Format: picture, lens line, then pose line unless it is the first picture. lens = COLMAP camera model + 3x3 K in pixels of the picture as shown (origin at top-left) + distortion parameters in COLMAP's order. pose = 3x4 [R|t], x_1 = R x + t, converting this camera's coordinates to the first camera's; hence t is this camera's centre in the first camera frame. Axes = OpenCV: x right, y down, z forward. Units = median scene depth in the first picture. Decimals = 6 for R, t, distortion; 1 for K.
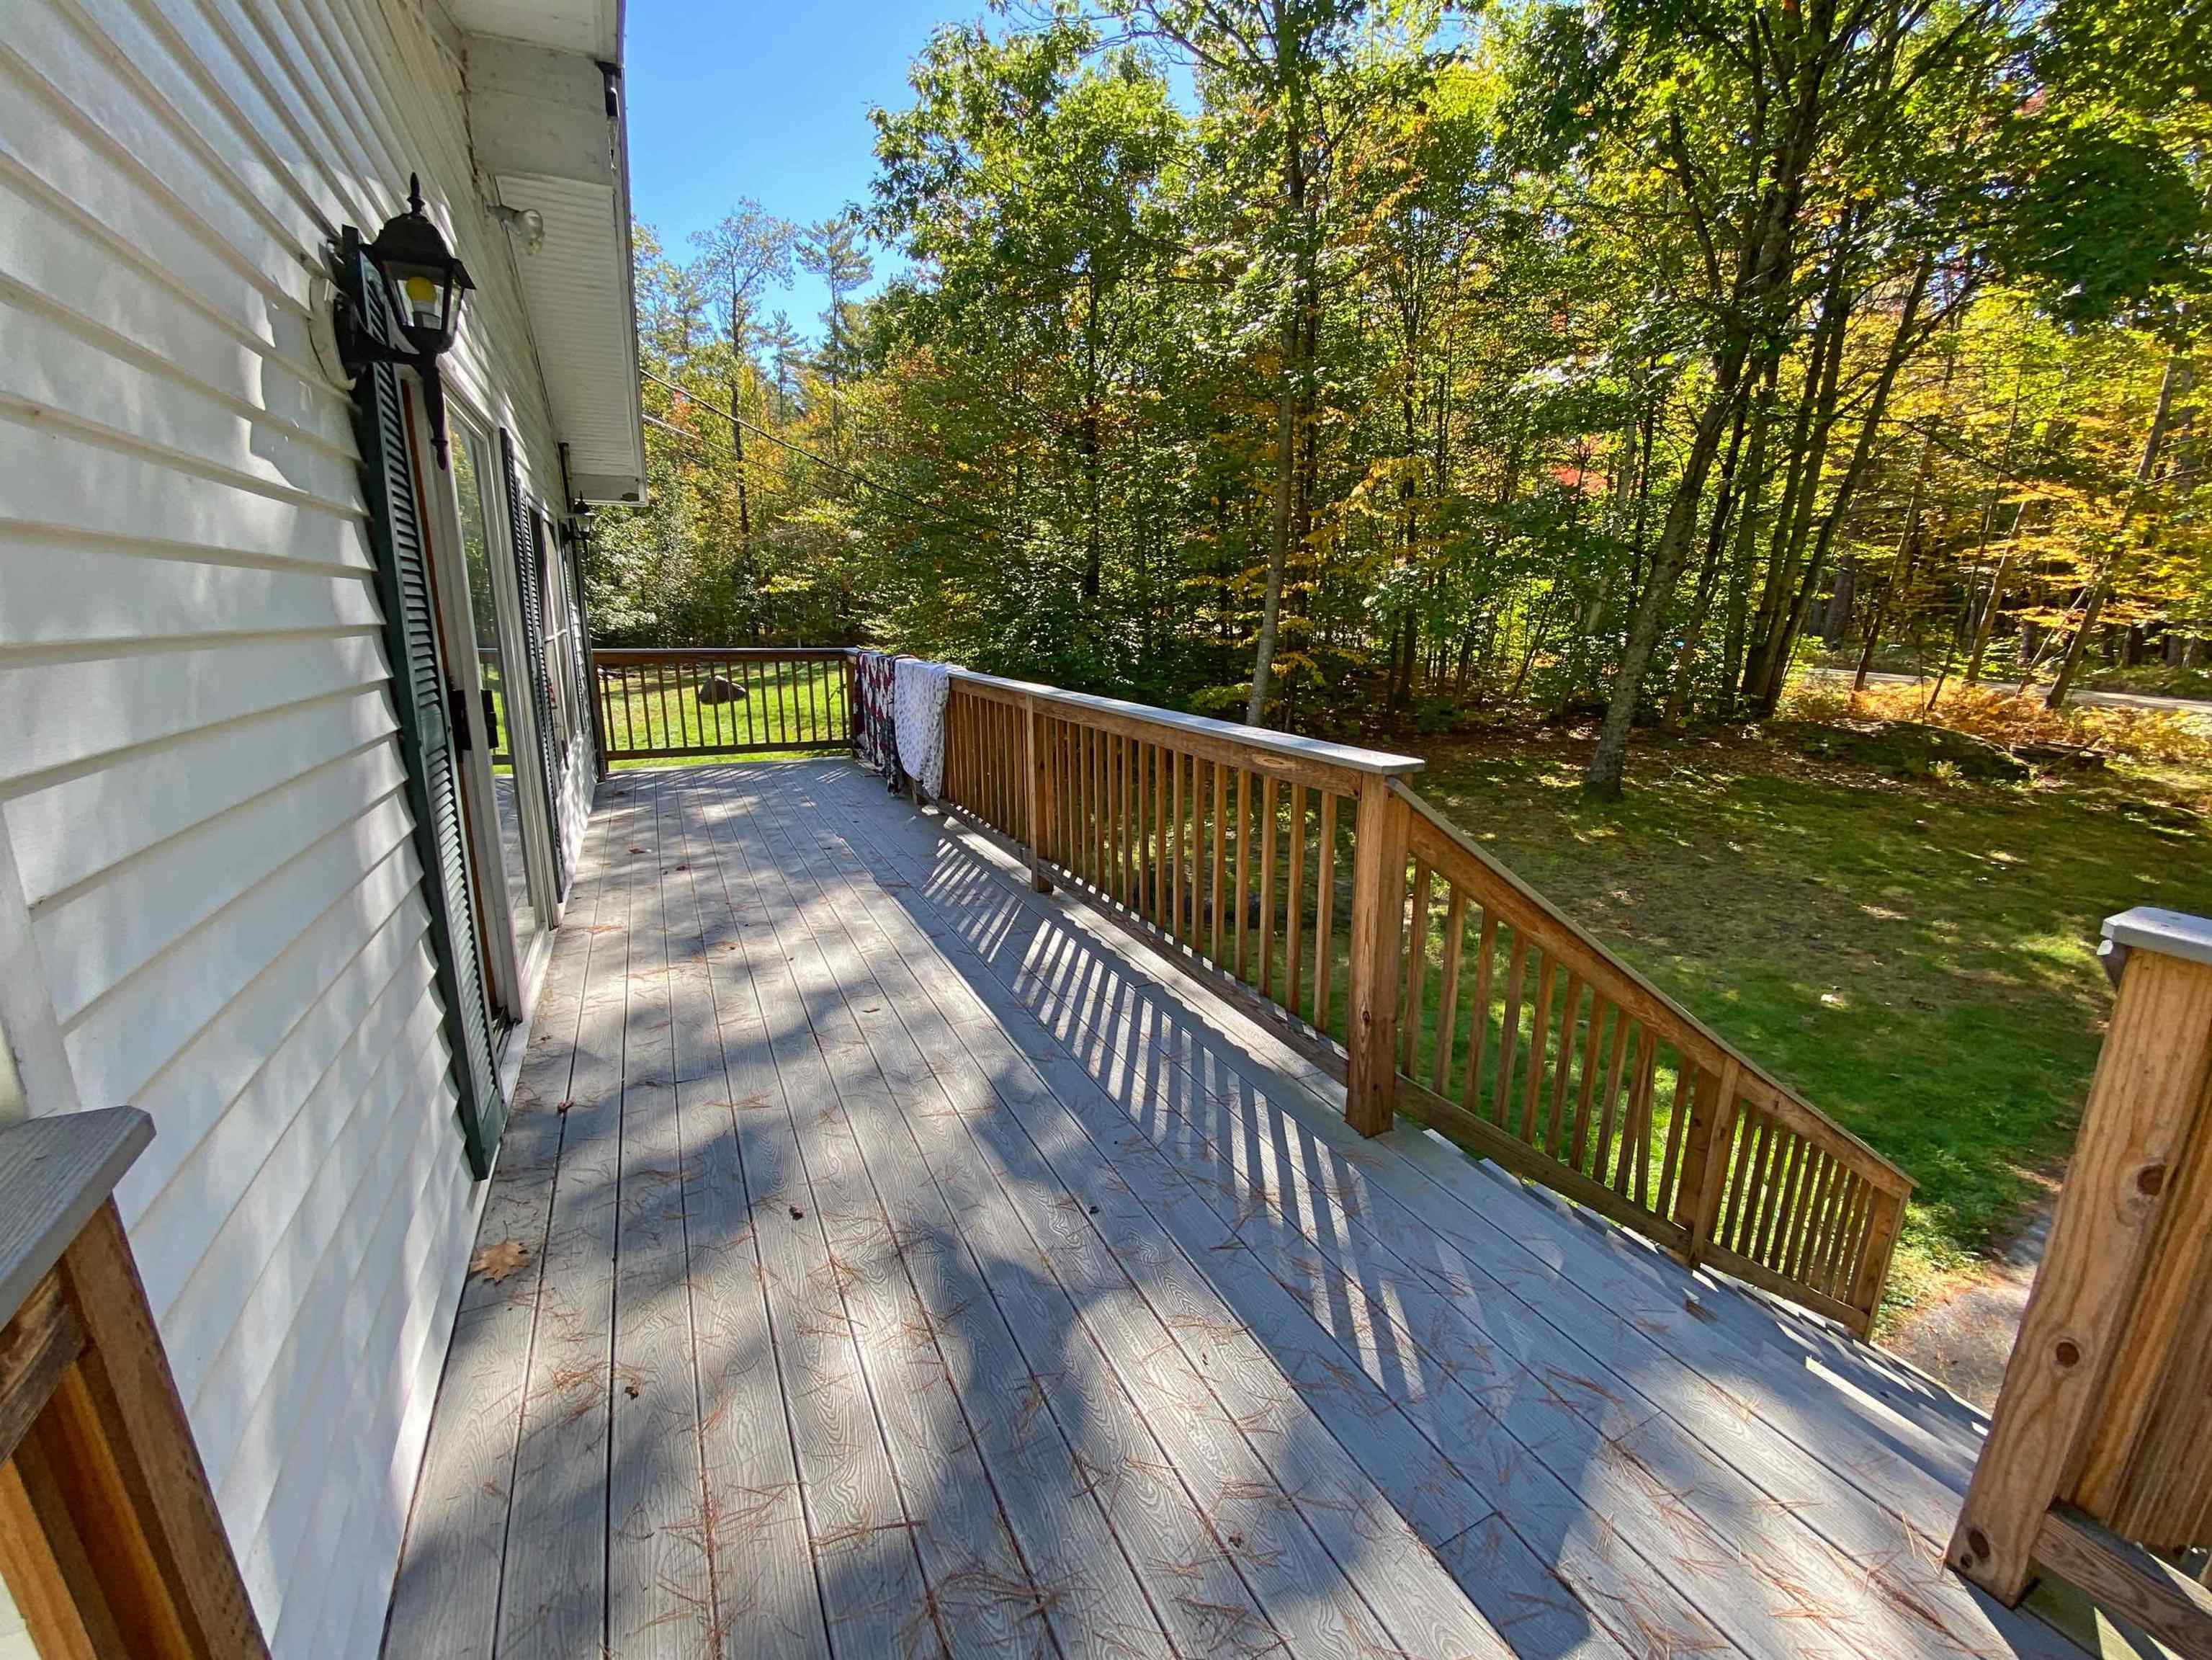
lens RADIAL K [[912.6, 0, 1106.0], [0, 912.6, 830.0], [0, 0, 1]] dist [0.034460, -0.026869]
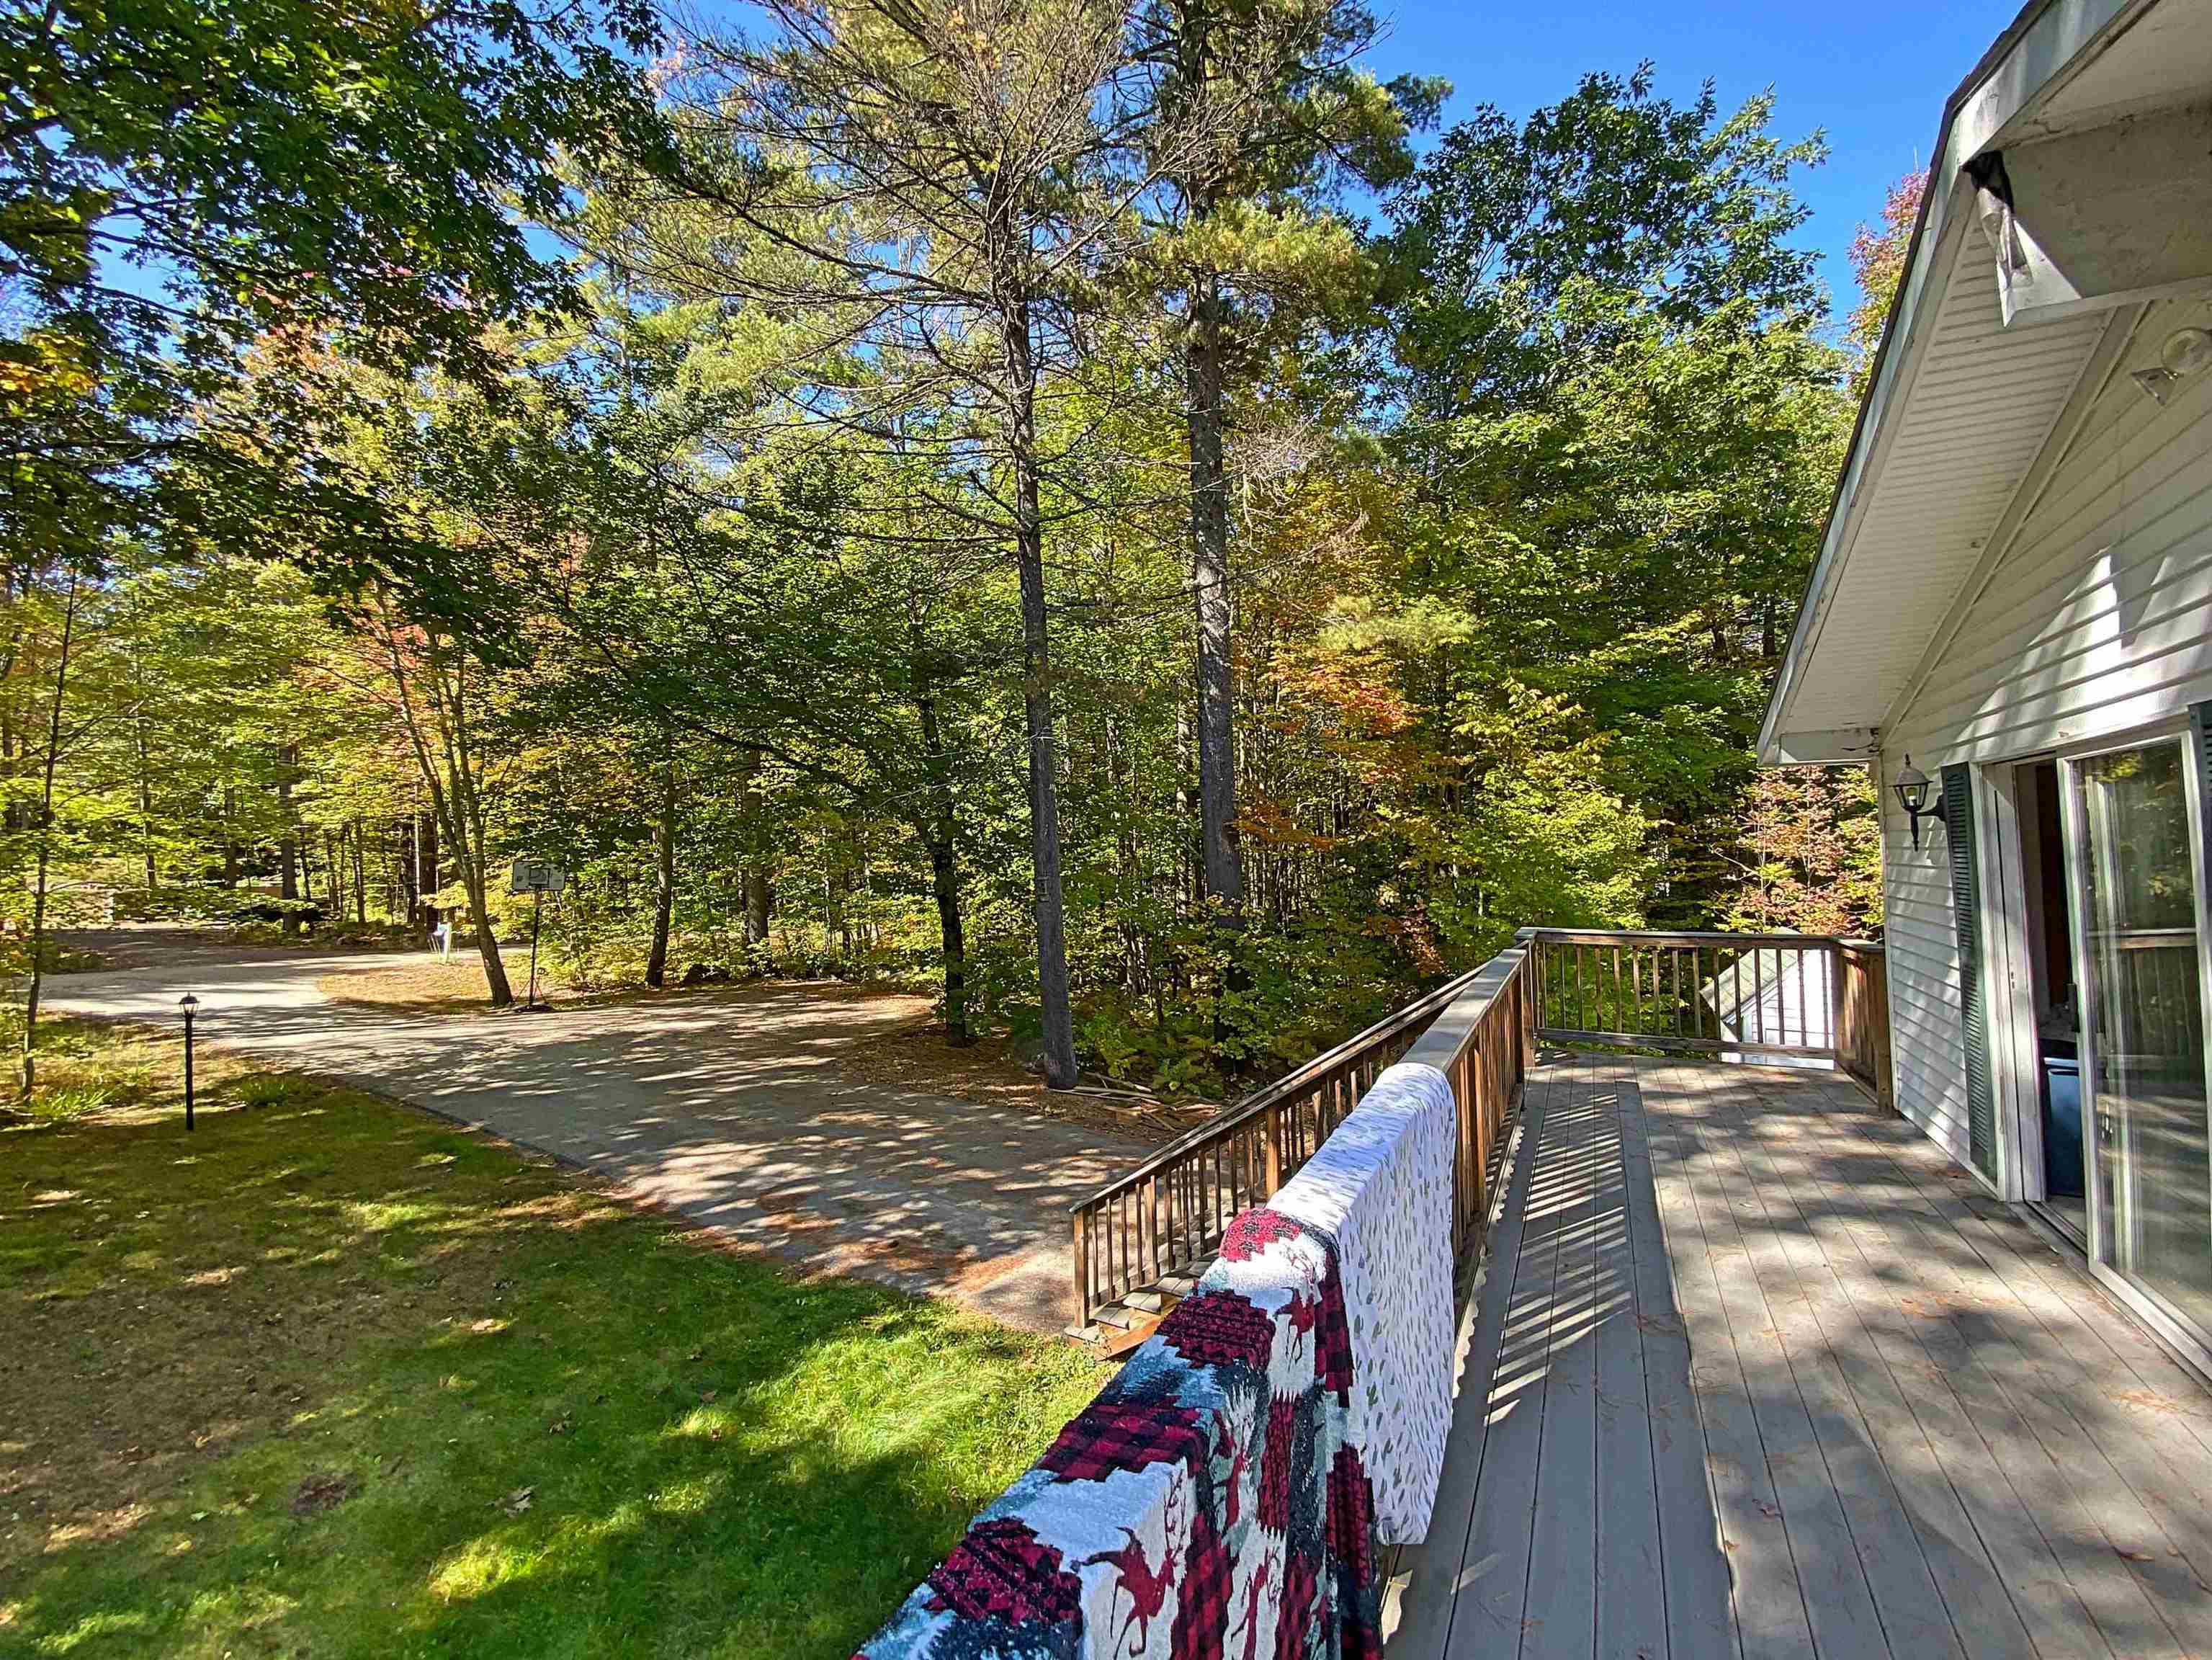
lens RADIAL K [[912.6, 0, 1106.0], [0, 912.6, 830.0], [0, 0, 1]] dist [0.034460, -0.026869]
pose [[-0.587853, 0.032218, 0.808326, -0.659560], [0.205131, 0.972486, 0.110420, -0.546174], [-0.782528, 0.230723, -0.578288, 1.959351]]
